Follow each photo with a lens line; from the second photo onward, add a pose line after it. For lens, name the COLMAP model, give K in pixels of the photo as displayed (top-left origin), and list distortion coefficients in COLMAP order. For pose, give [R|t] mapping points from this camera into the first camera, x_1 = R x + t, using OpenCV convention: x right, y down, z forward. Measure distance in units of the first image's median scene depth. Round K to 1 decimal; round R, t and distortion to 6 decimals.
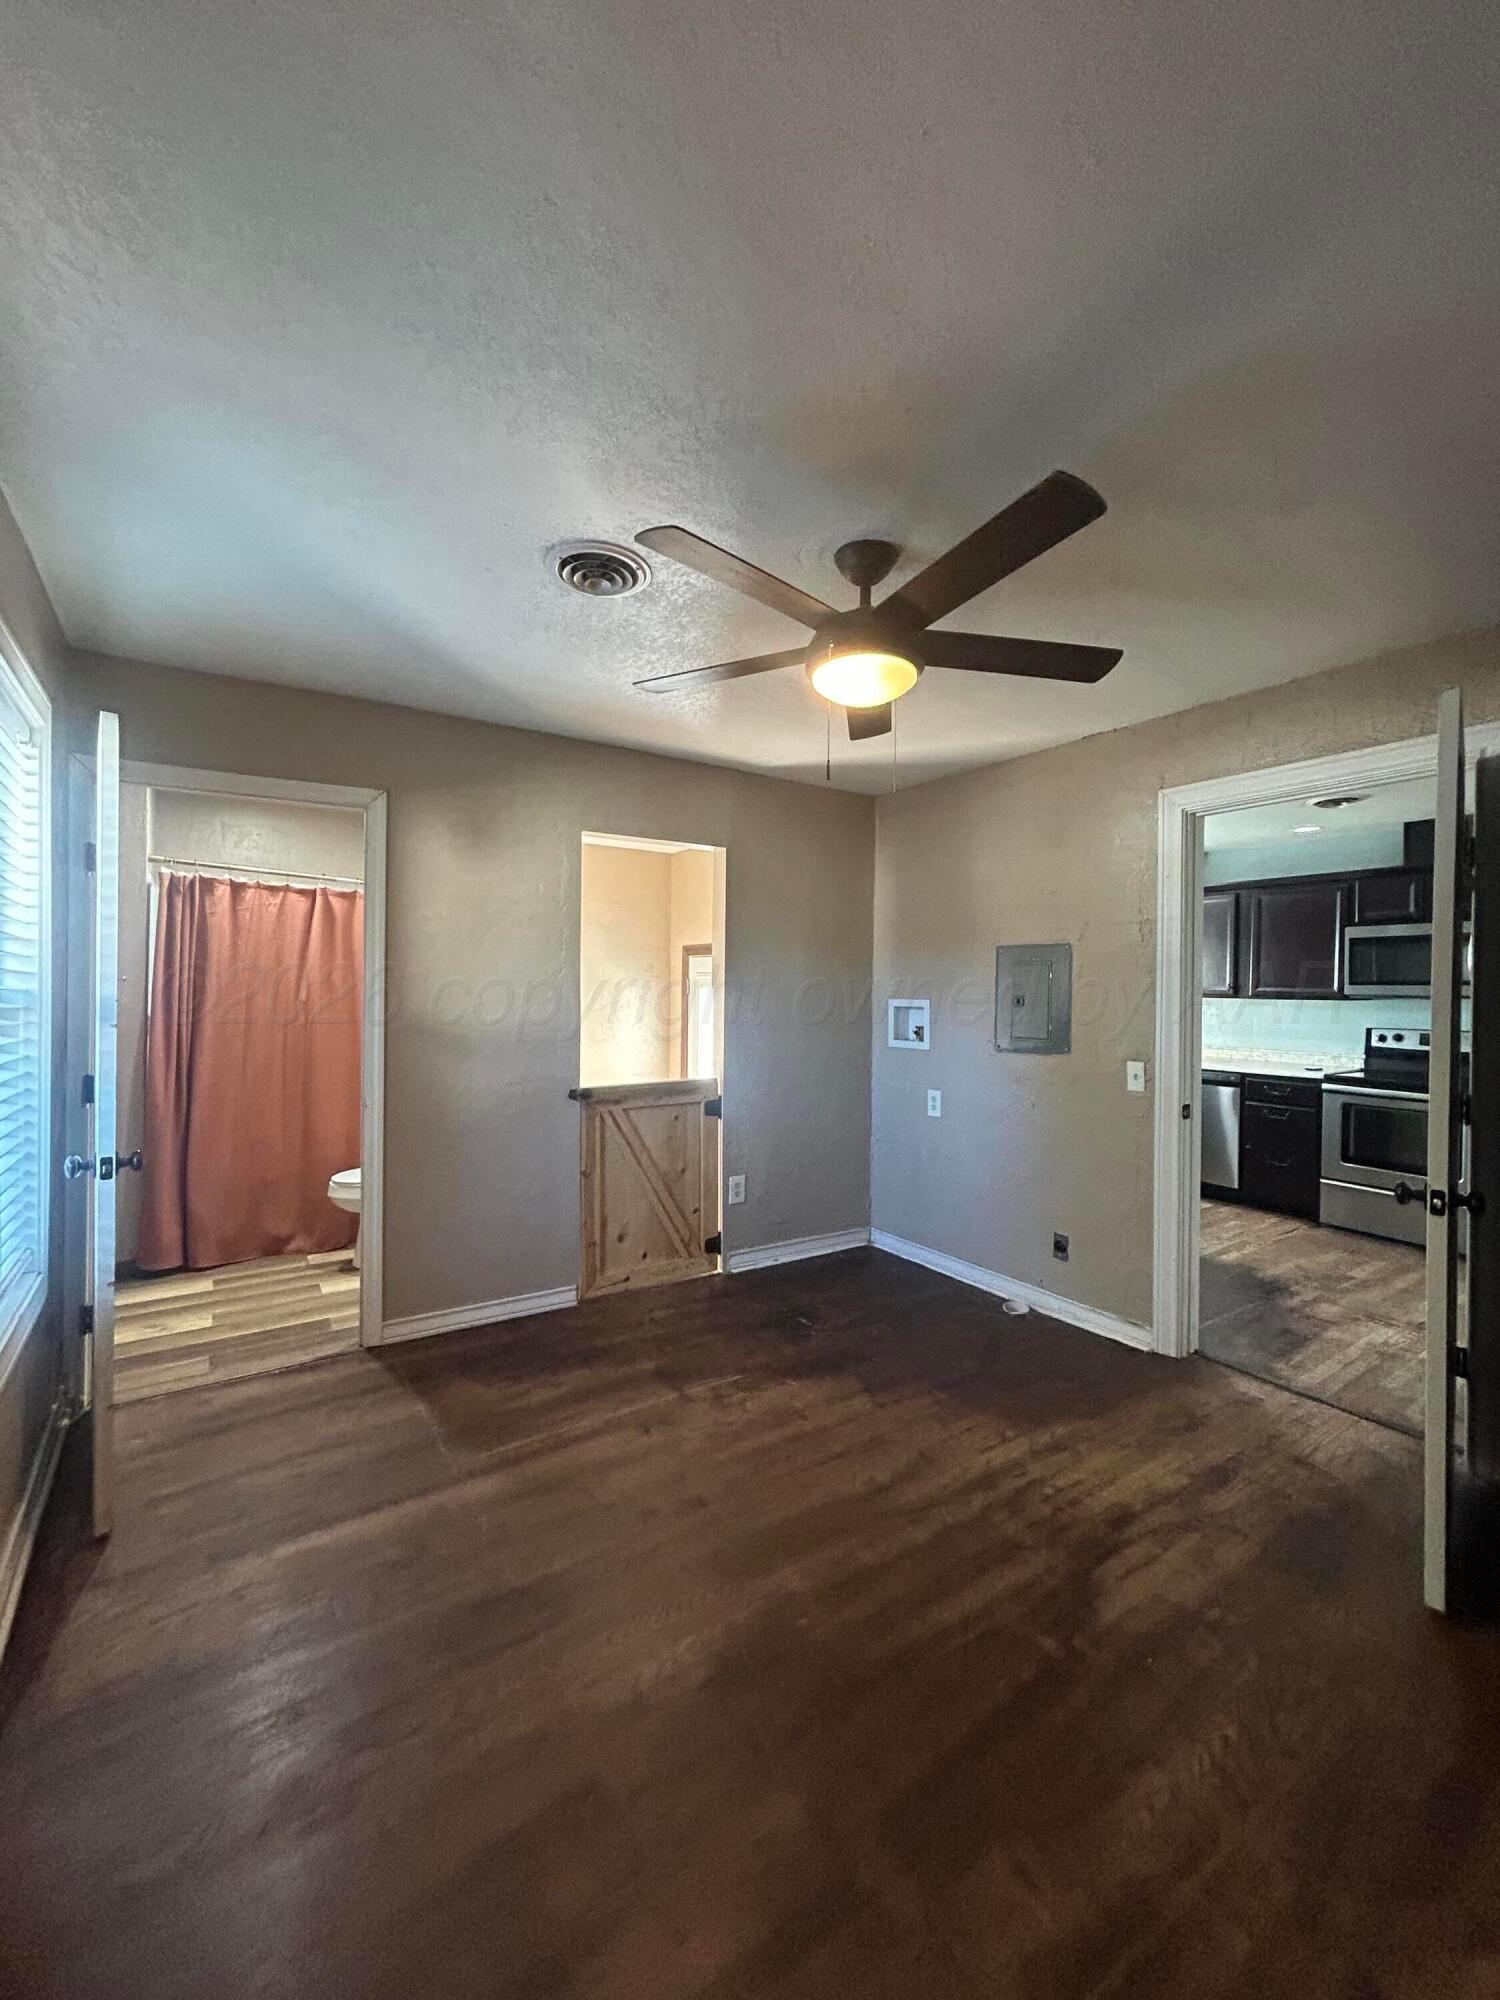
lens RADIAL K [[804.4, 0, 747.9], [0, 804.4, 1003.0], [0, 0, 1]] dist [-0.001926, -0.000111]
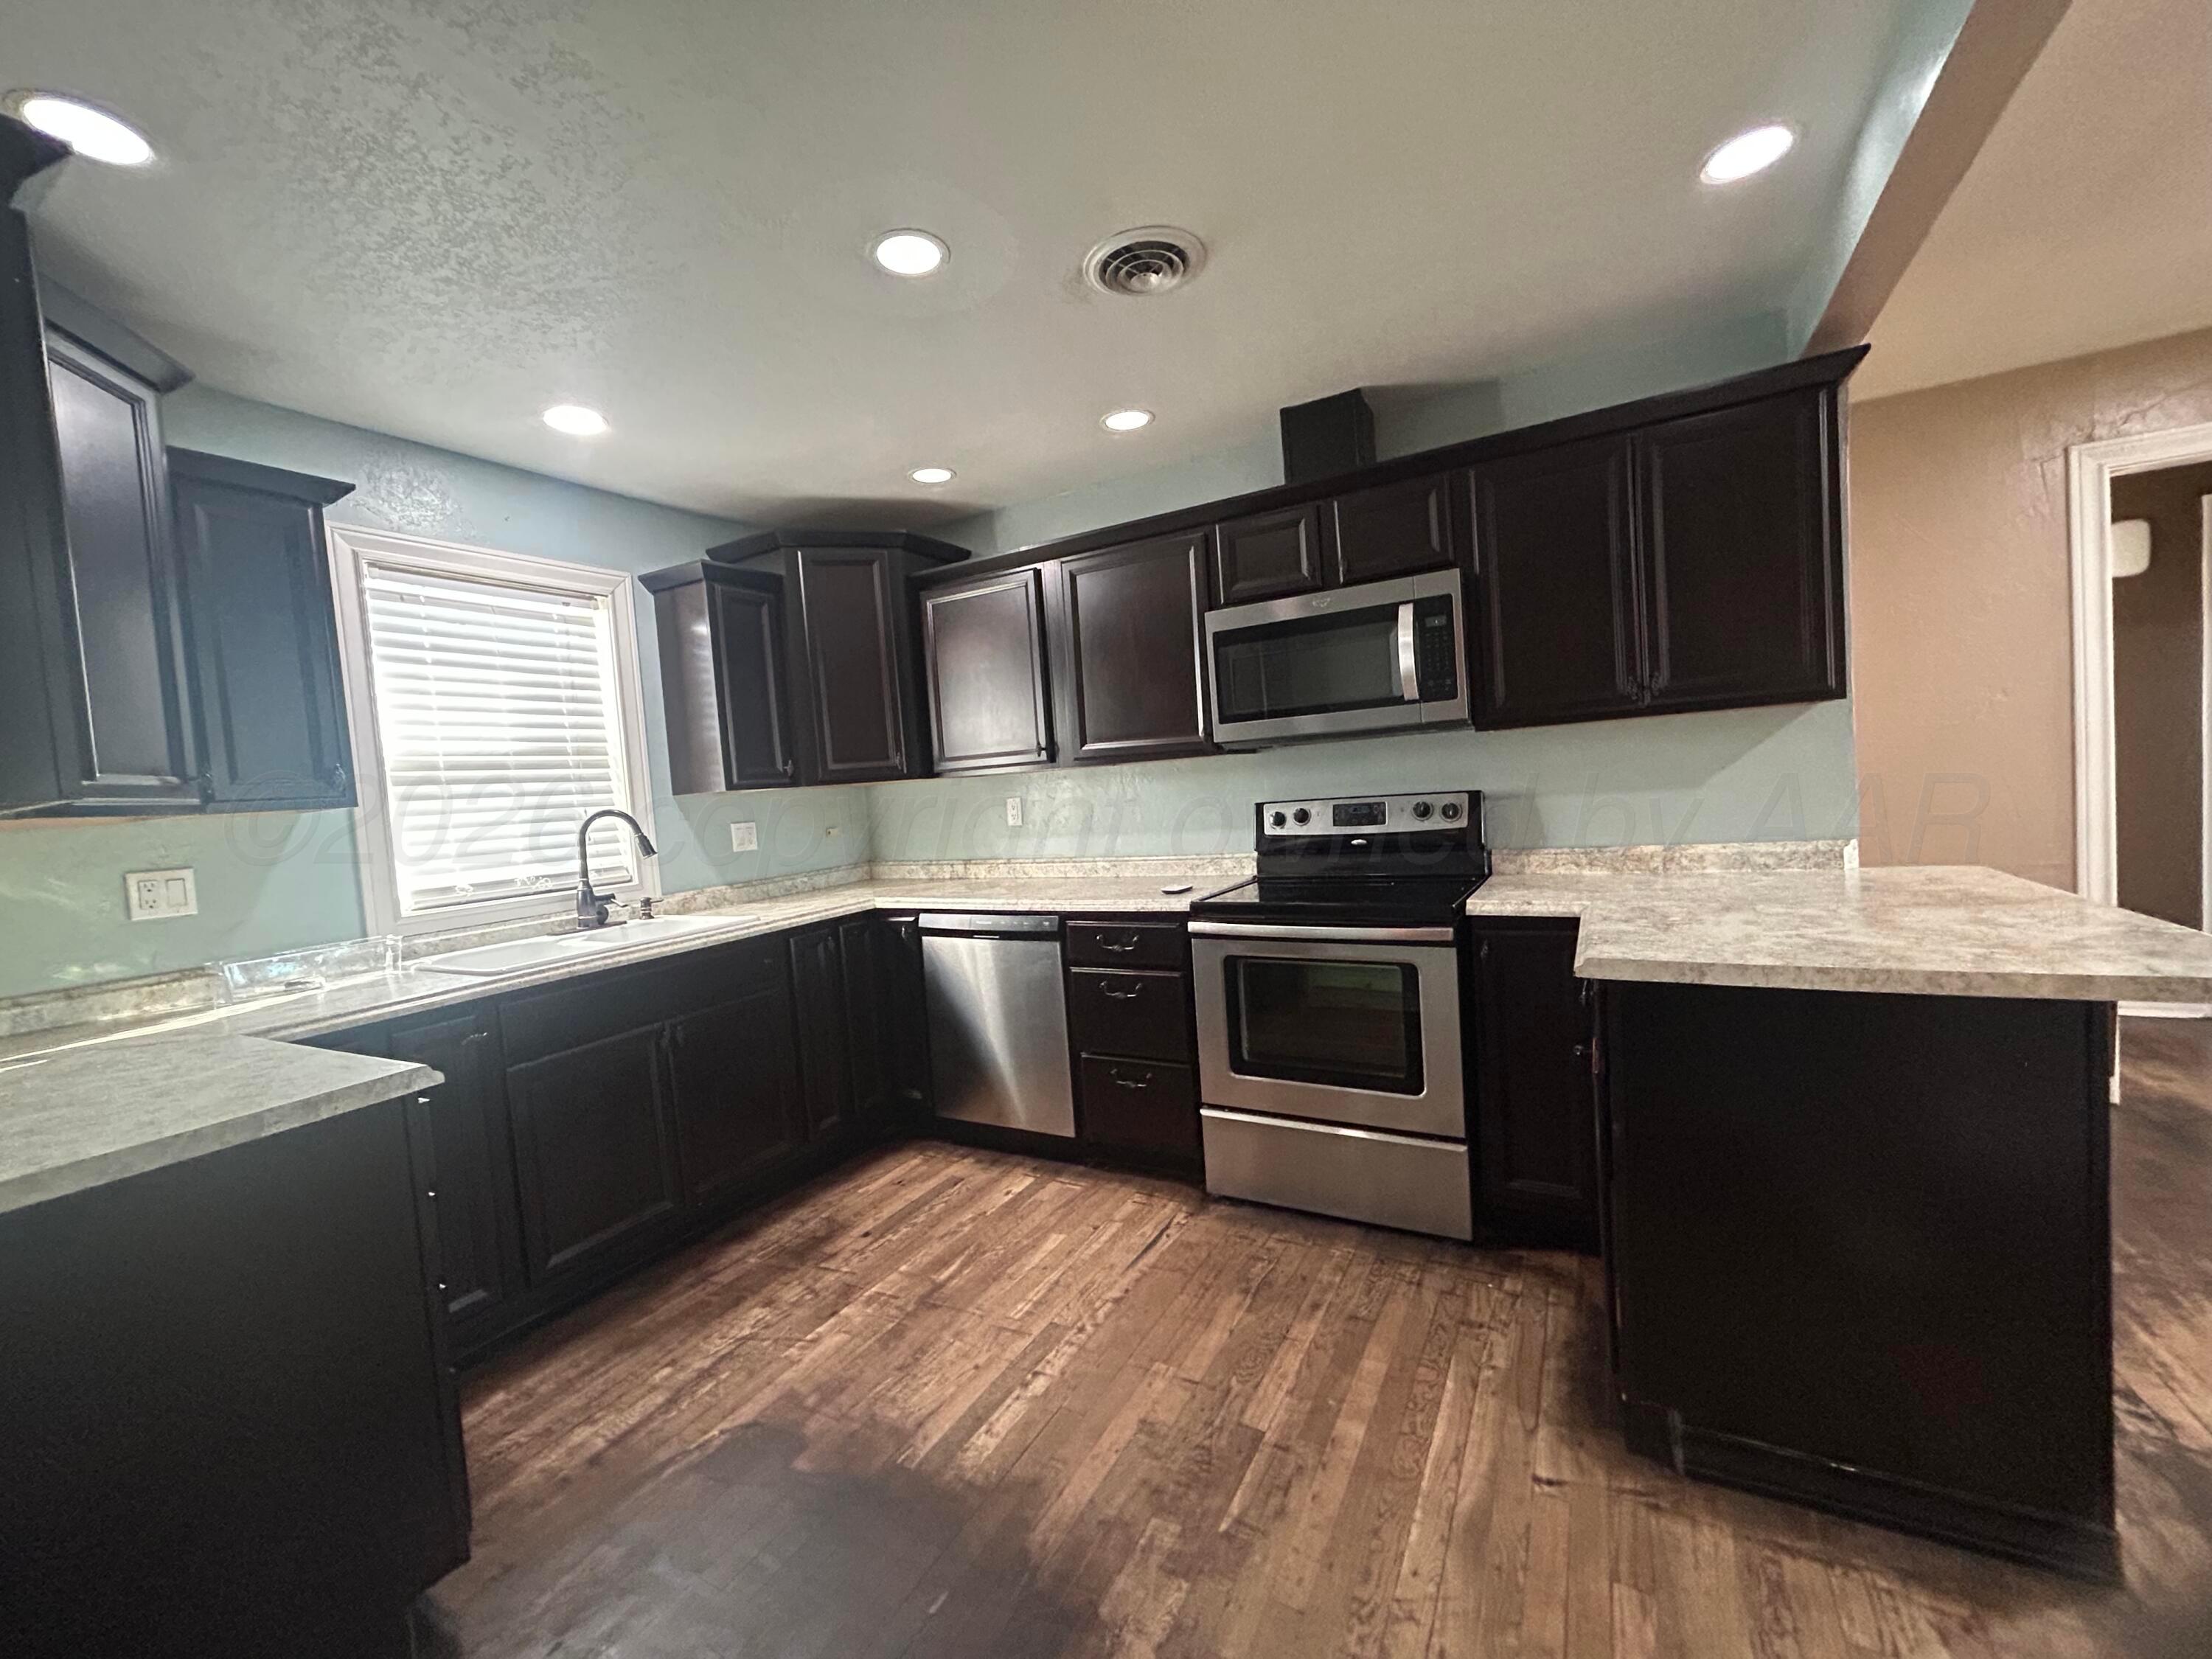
lens RADIAL K [[889.7, 0, 1105.7], [0, 889.7, 827.9], [0, 0, 1]] dist [-0.001926, -0.000111]
pose [[0.890134, -0.092202, 0.446274, 0.422145], [0.083619, 0.995737, 0.038937, 0.016199], [-0.447961, 0.002658, 0.894049, 0.521673]]
